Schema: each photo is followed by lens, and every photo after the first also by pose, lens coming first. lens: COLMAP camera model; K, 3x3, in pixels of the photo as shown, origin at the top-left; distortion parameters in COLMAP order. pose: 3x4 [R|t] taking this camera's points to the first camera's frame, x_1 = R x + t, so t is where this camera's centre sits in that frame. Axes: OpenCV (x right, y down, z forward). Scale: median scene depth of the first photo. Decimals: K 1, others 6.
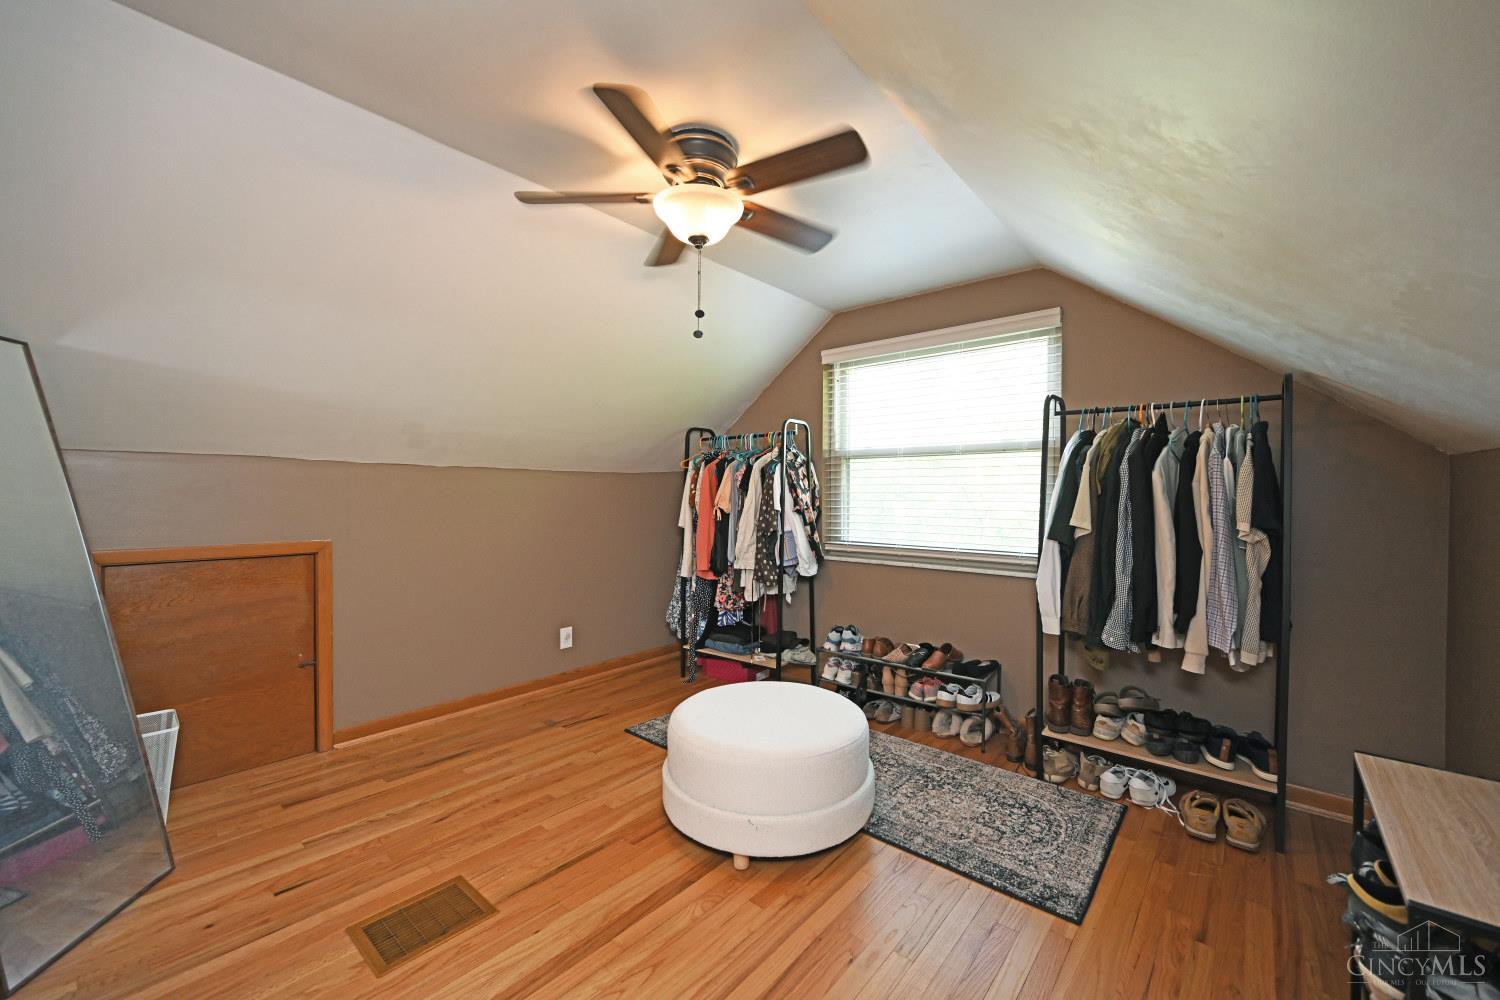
lens RADIAL K [[587.5, 0, 751.2], [0, 587.5, 497.6], [0, 0, 1]] dist [0.000588, 0.000013]
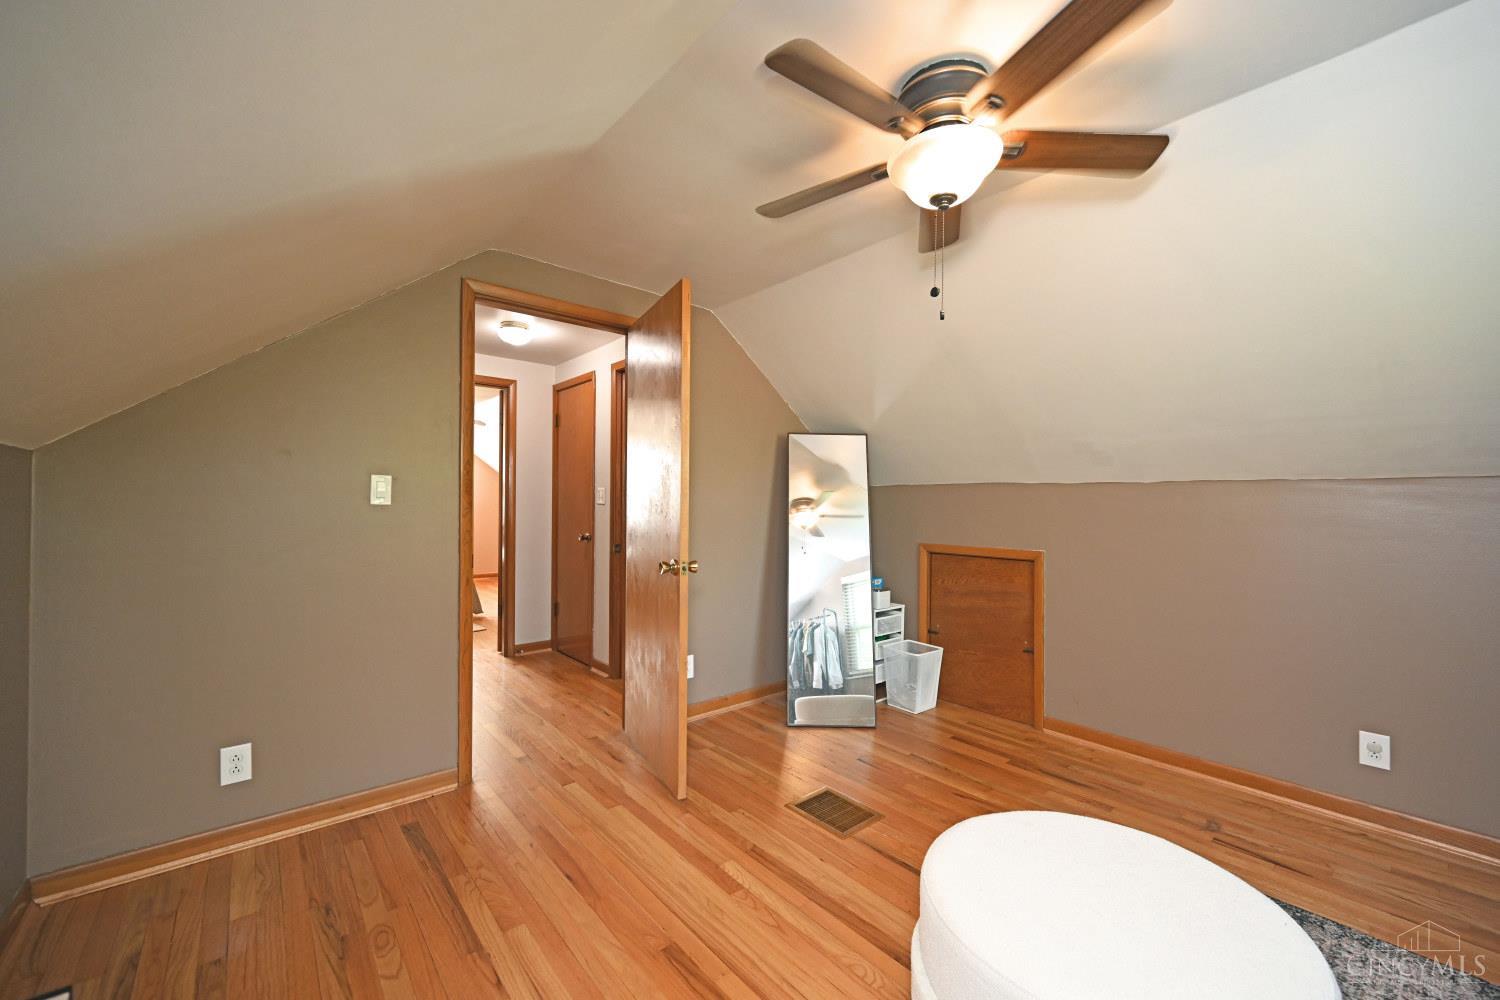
lens RADIAL K [[587.5, 0, 751.4], [0, 587.5, 503.0], [0, 0, 1]] dist [0.000588, 0.000013]
pose [[-0.157661, -0.010337, -0.987439, 0.547765], [-0.015281, 0.999851, -0.008027, -0.004280], [0.987375, 0.013823, -0.157795, 0.632160]]
